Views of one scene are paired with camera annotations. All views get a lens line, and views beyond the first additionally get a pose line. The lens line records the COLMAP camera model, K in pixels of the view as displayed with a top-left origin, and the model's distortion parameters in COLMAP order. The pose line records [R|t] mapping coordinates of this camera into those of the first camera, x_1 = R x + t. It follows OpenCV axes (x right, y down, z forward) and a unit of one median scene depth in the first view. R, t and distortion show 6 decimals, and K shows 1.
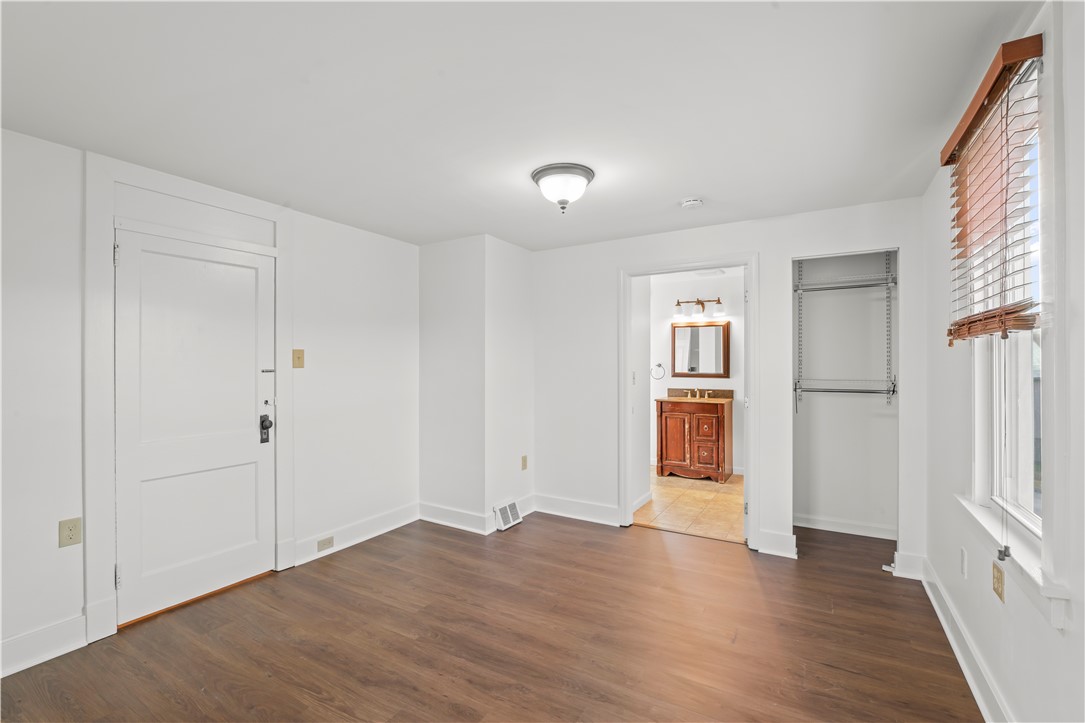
lens RADIAL K [[470.2, 0, 542.3], [0, 470.2, 362.3], [0, 0, 1]] dist [-0.004147, -0.004929]
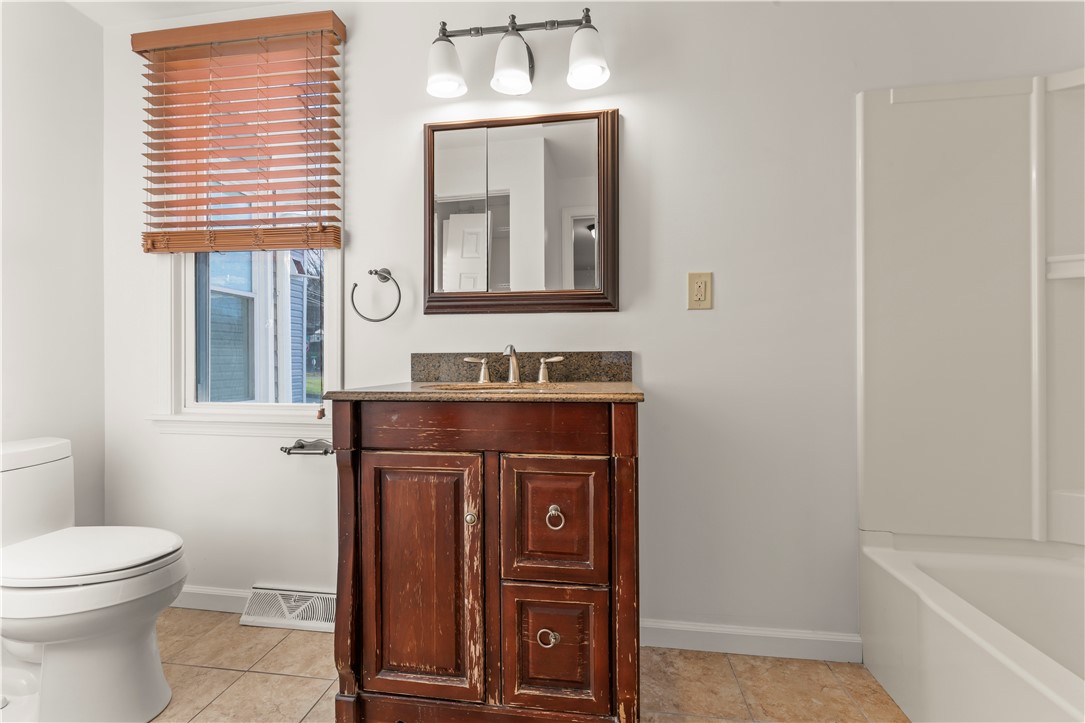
lens RADIAL K [[470.2, 0, 541.6], [0, 470.2, 359.4], [0, 0, 1]] dist [-0.004147, -0.004929]
pose [[0.917169, -0.000415, 0.398499, 0.245031], [-0.000508, 0.999997, 0.002211, 0.063690], [-0.398499, -0.002231, 0.917166, 0.767591]]
